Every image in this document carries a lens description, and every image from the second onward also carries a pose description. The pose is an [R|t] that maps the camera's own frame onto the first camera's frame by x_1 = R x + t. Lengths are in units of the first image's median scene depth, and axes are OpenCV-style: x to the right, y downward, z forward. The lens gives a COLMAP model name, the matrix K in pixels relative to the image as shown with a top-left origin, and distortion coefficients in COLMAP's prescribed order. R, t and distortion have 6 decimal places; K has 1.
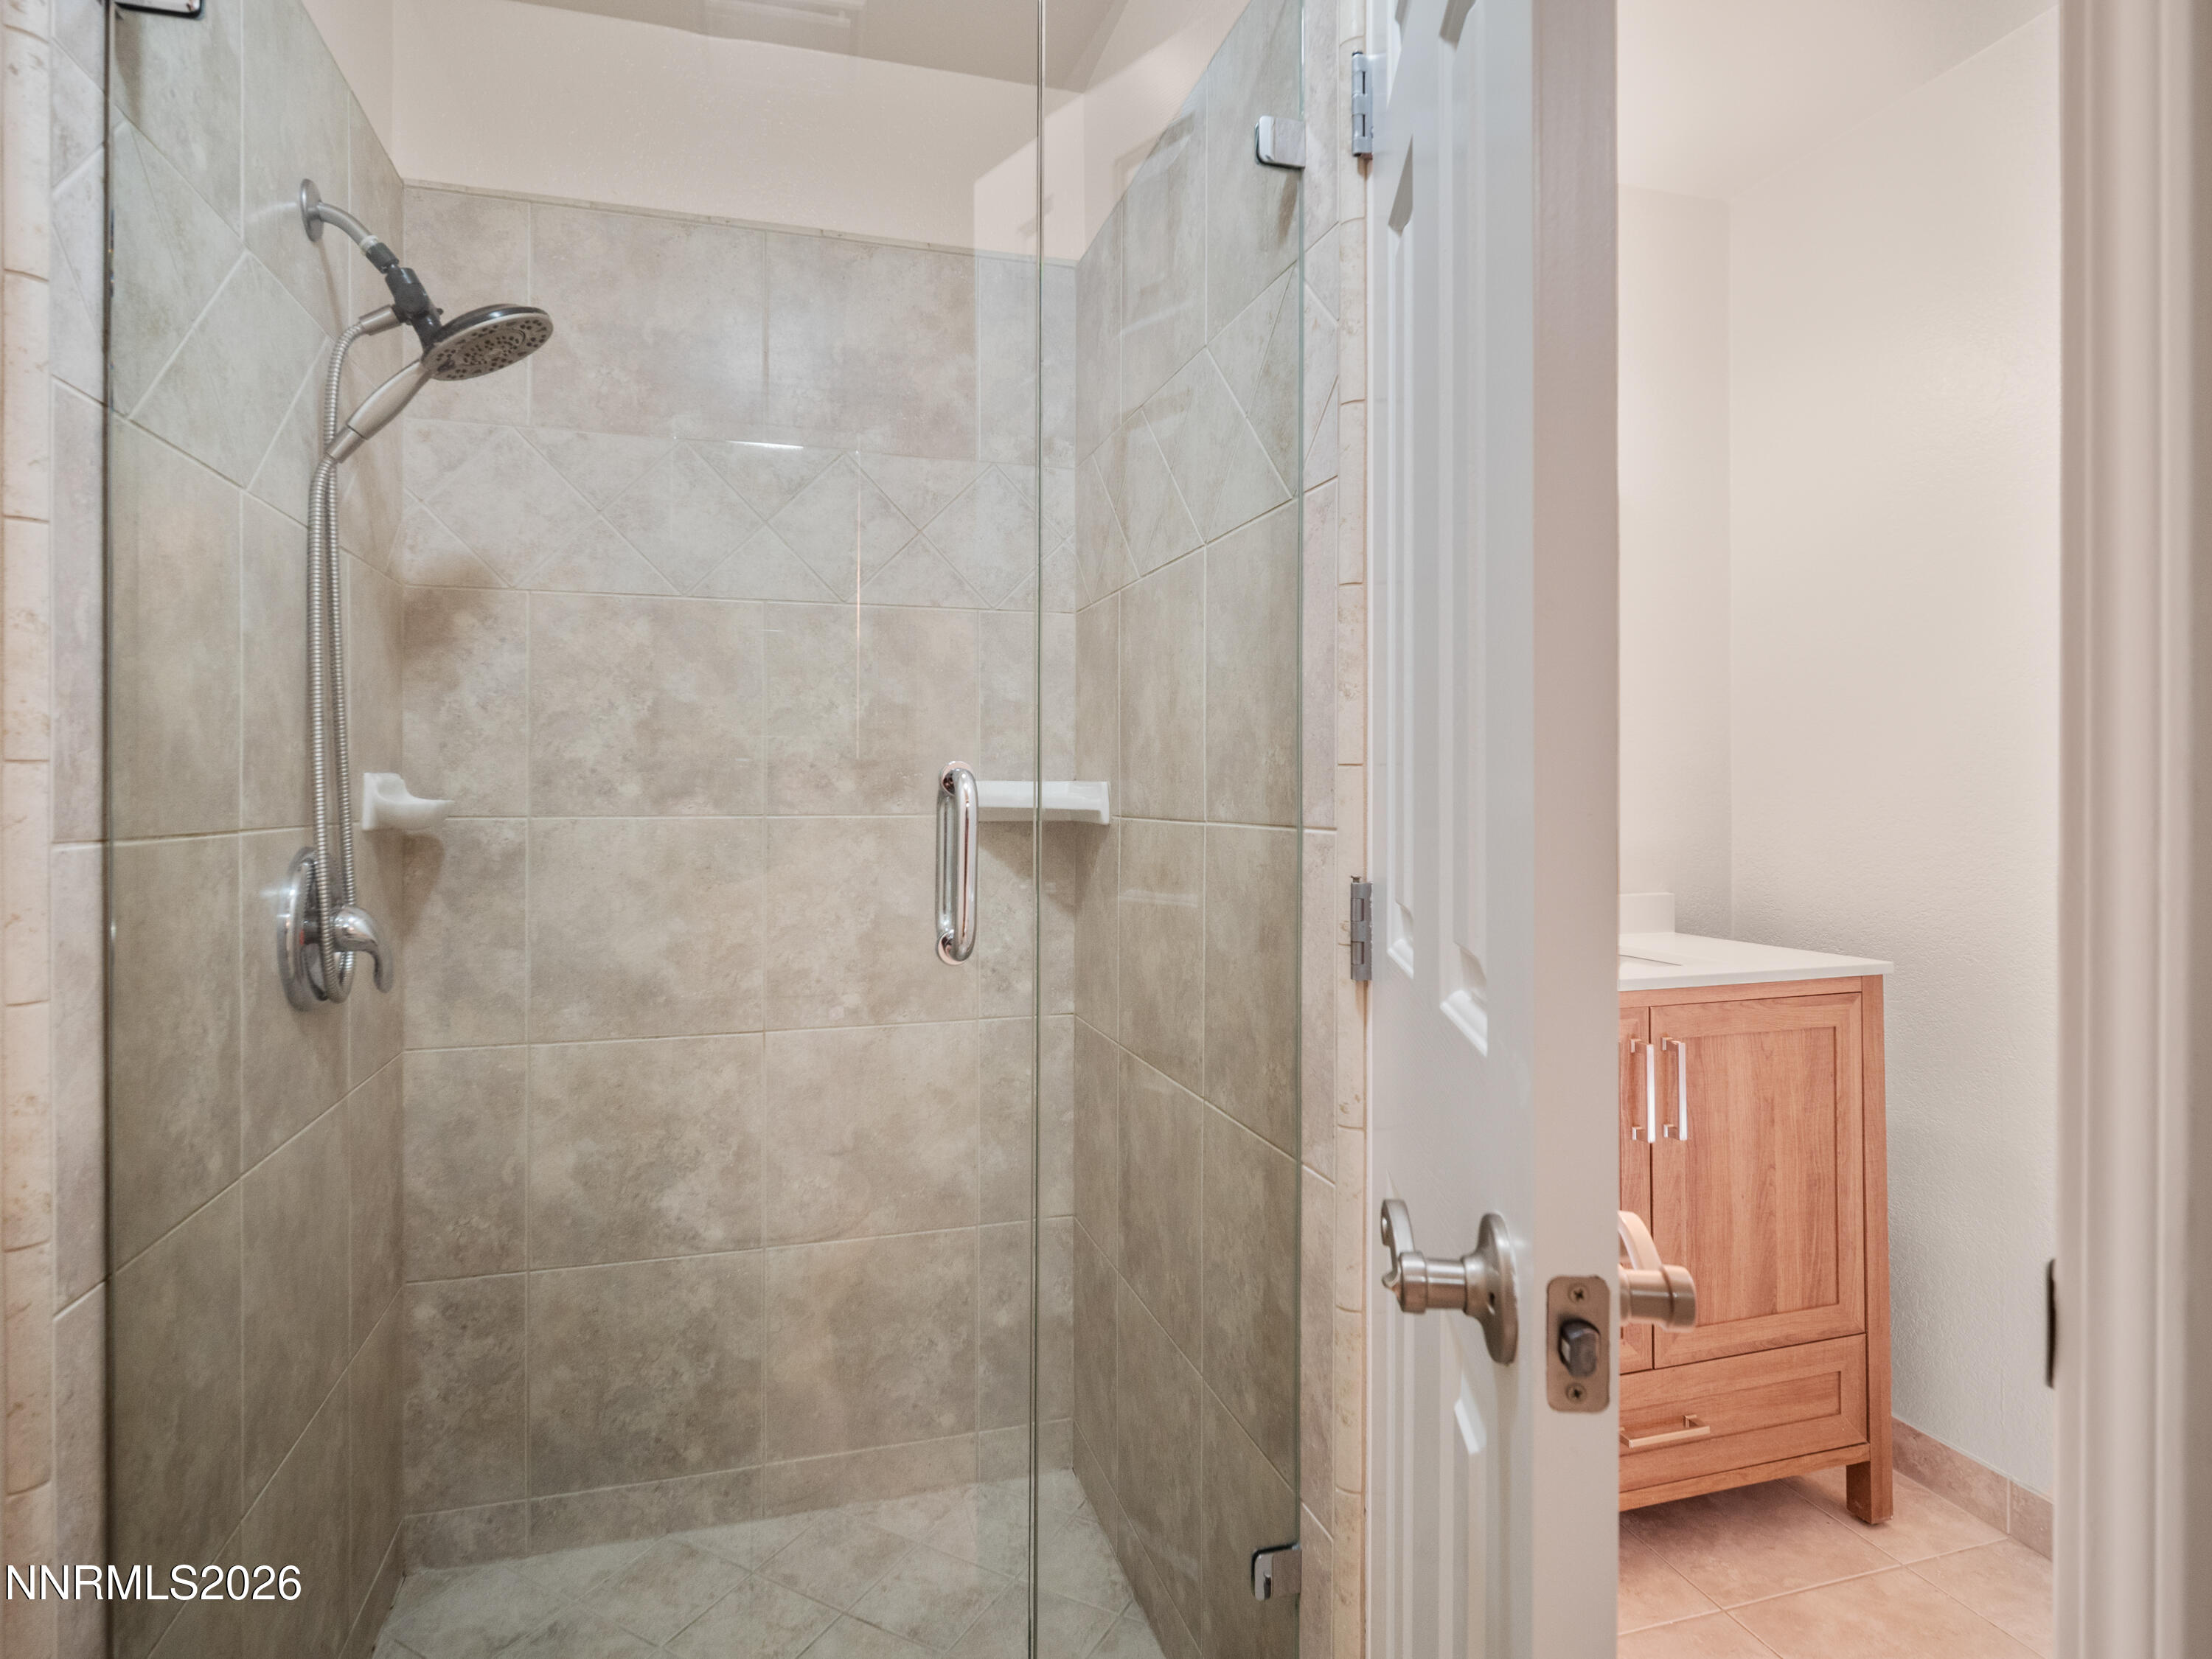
lens RADIAL K [[1214.7, 0, 1124.3], [0, 1214.7, 790.6], [0, 0, 1]] dist [0.002859, -0.004115]
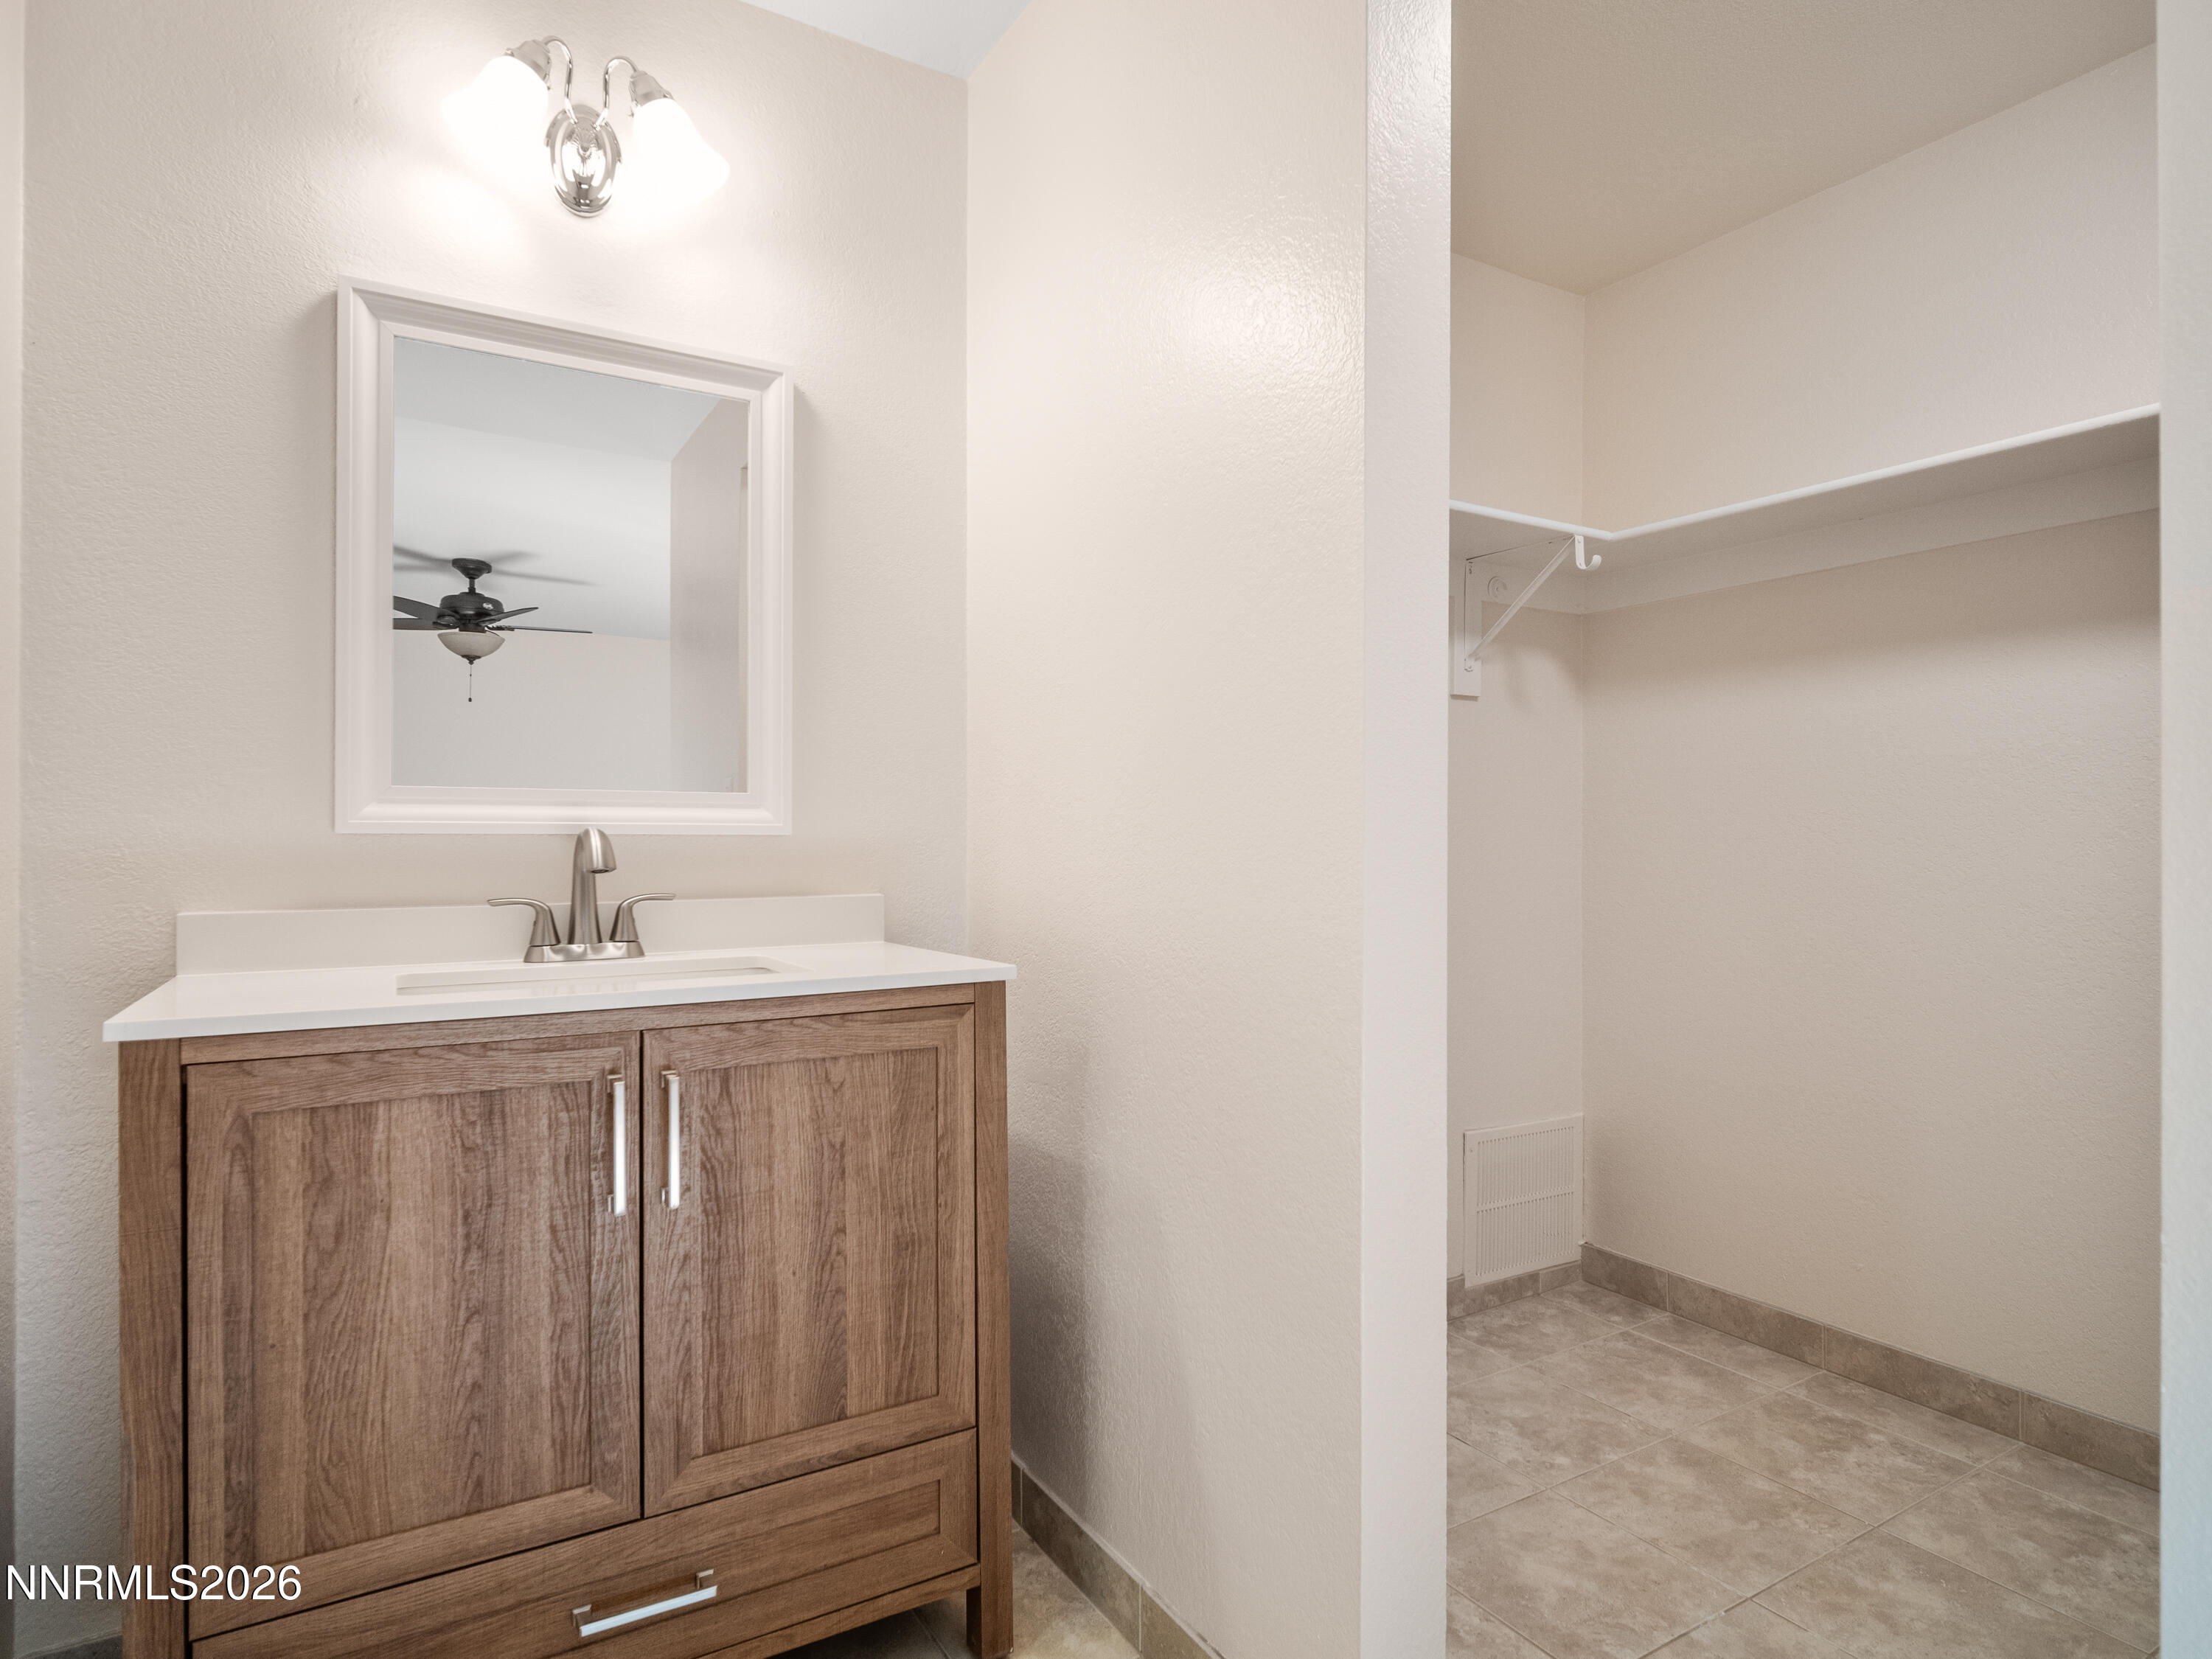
lens RADIAL K [[1214.7, 0, 1098.3], [0, 1214.7, 835.2], [0, 0, 1]] dist [0.002859, -0.004115]
pose [[0.969101, 0.005655, 0.246600, 0.498616], [-0.005876, 0.999983, 0.000161, 0.054921], [-0.246595, -0.001605, 0.969117, 0.204962]]
